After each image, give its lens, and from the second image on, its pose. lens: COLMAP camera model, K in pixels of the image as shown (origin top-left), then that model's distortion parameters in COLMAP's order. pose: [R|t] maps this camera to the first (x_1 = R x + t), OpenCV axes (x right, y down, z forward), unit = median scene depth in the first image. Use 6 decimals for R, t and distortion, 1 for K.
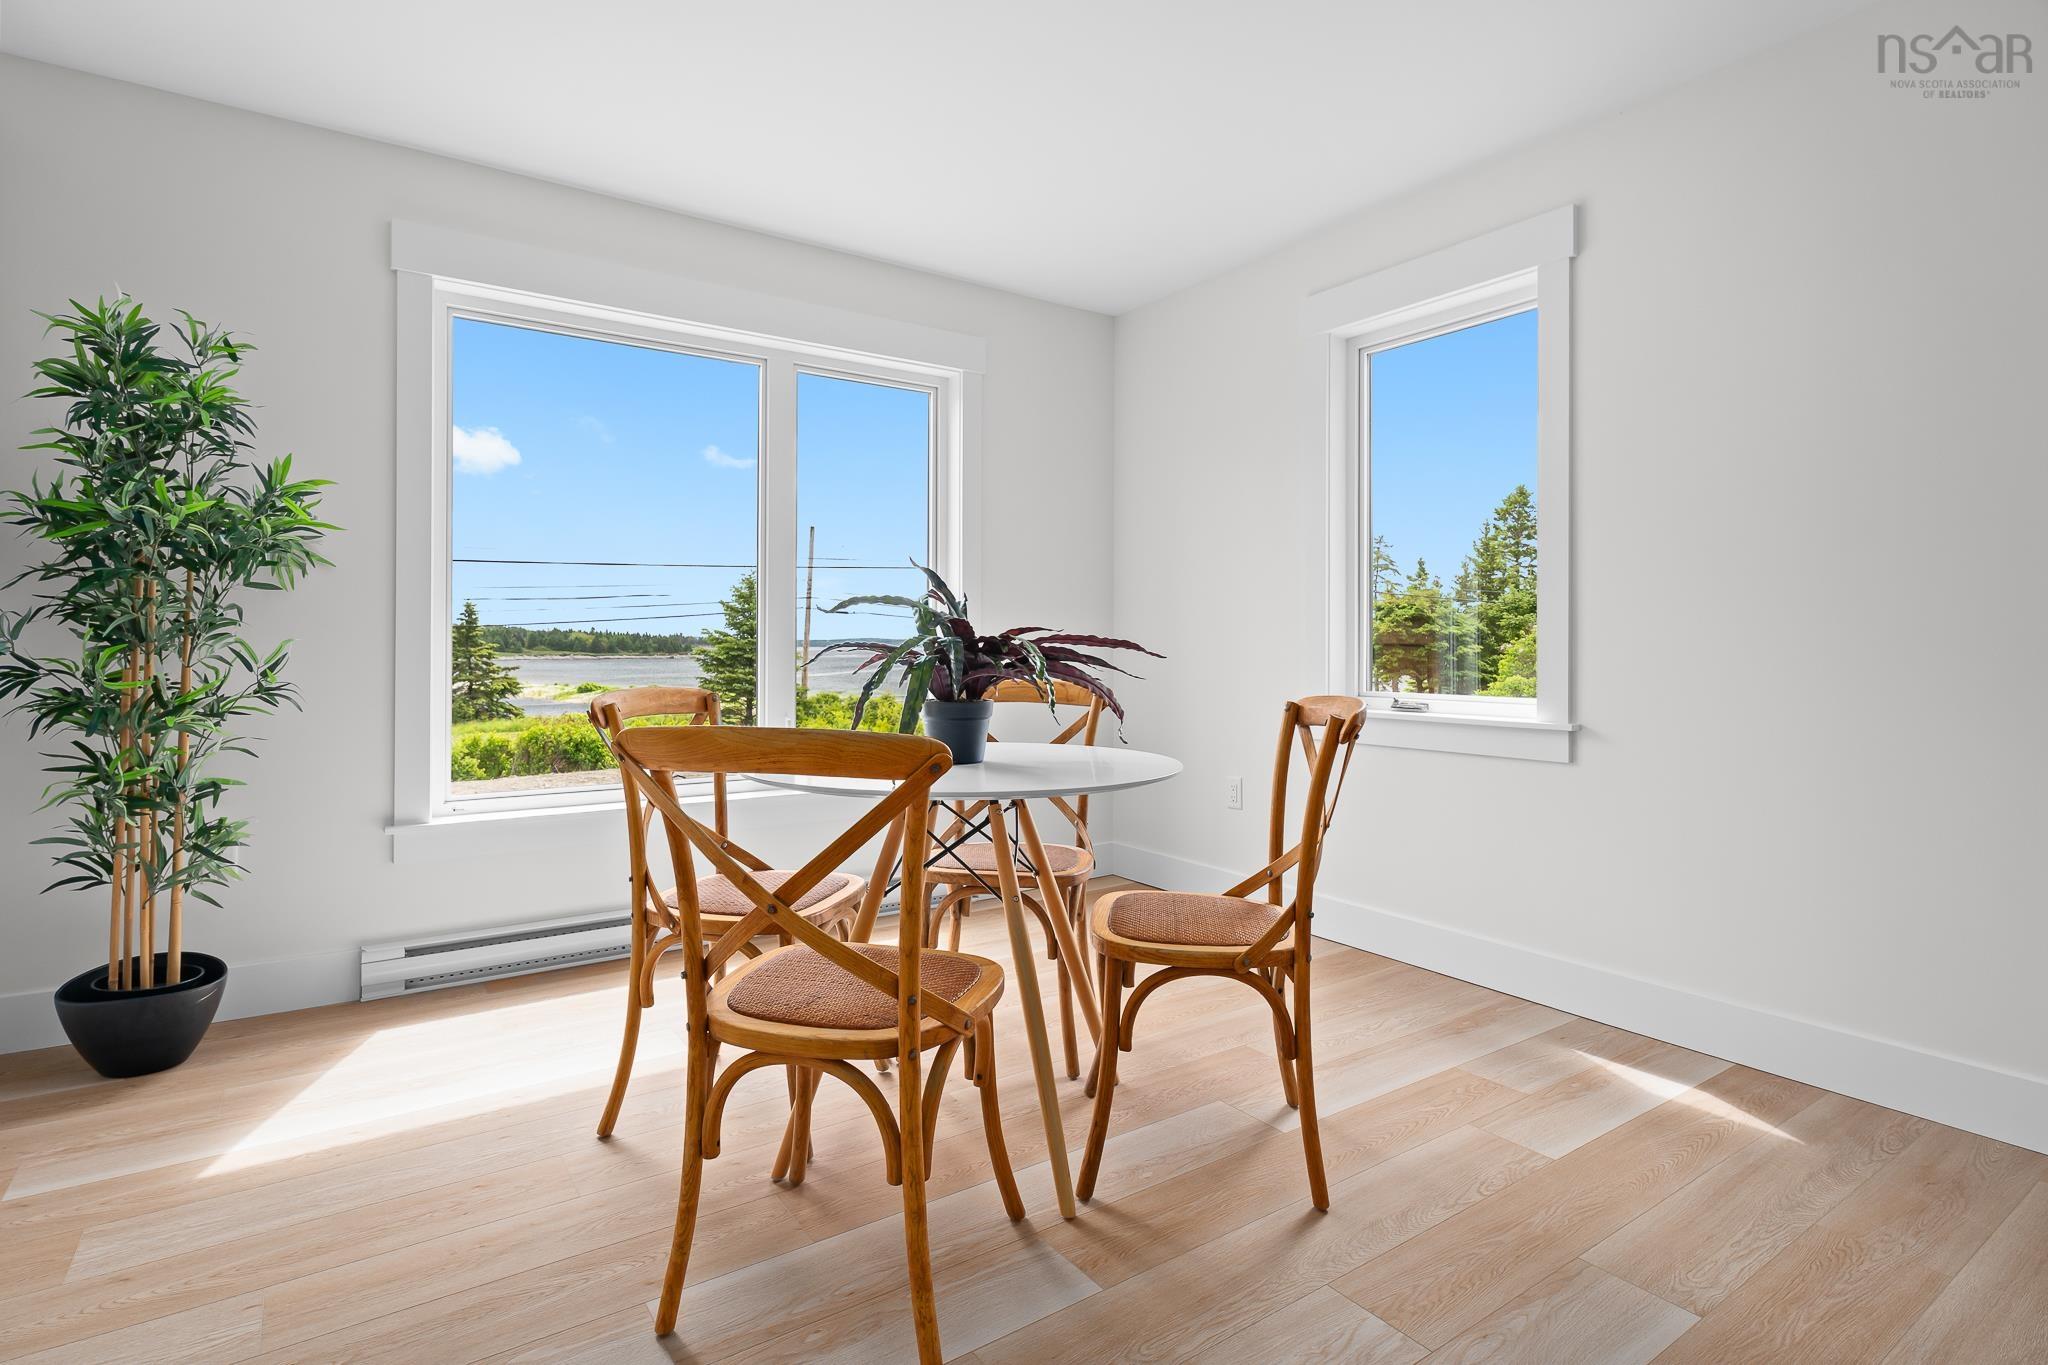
lens RADIAL K [[990.4, 0, 970.8], [0, 990.4, 652.2], [0, 0, 1]] dist [-0.015918, 0.002598]
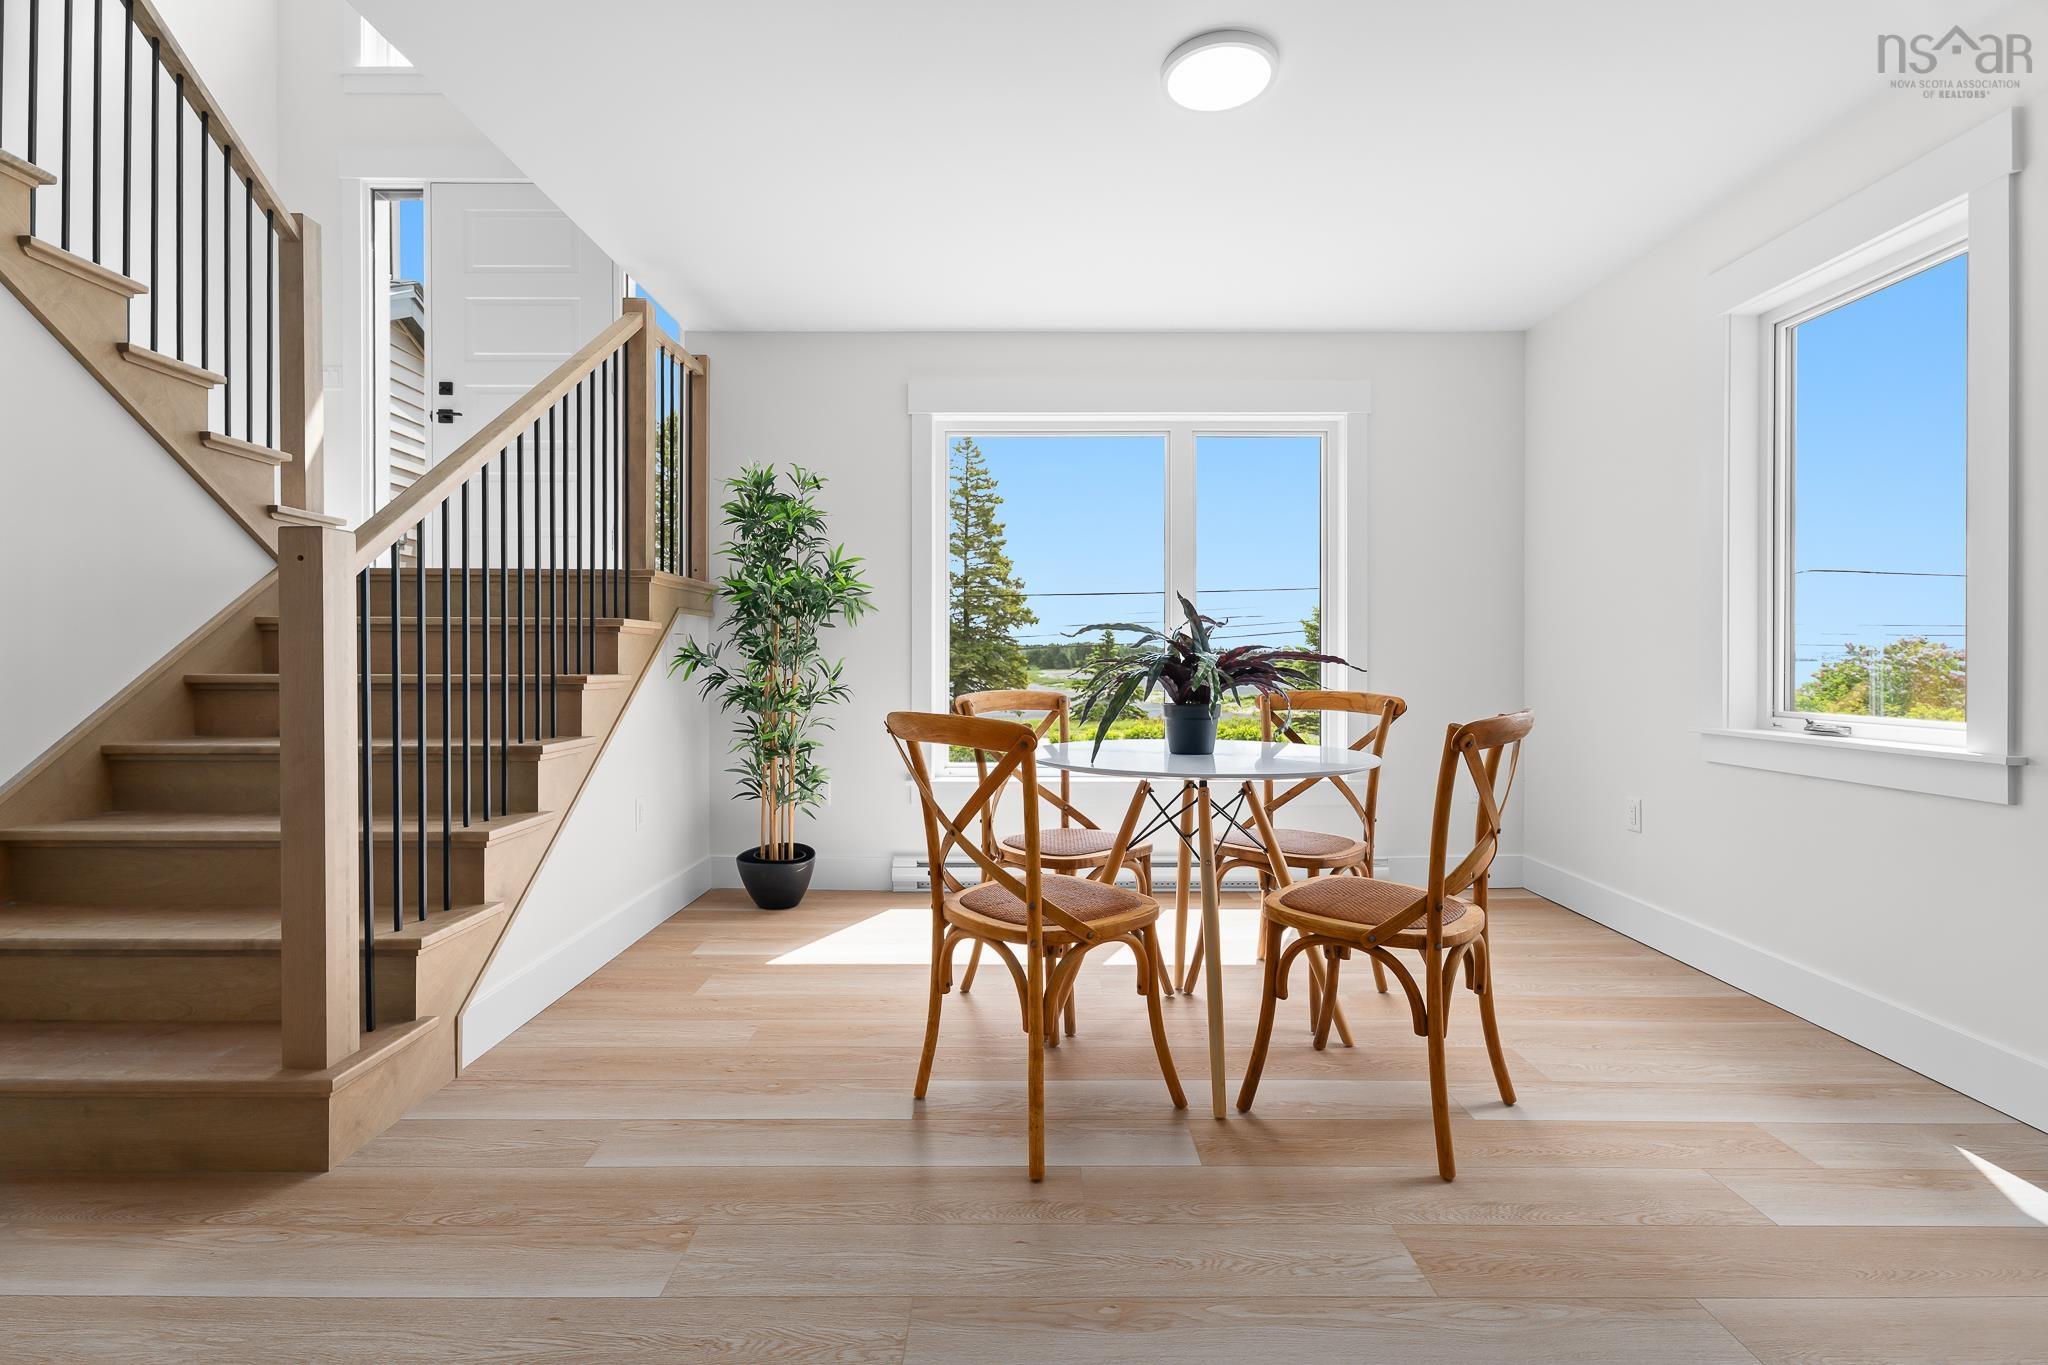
lens RADIAL K [[943.6, 0, 1066.9], [0, 943.6, 672.2], [0, 0, 1]] dist [-0.019684, 0.001378]
pose [[0.824735, 0.004374, -0.565502, 0.505751], [-0.000766, 0.999978, 0.006617, 0.000098], [0.565518, -0.005024, 0.824720, -0.074377]]
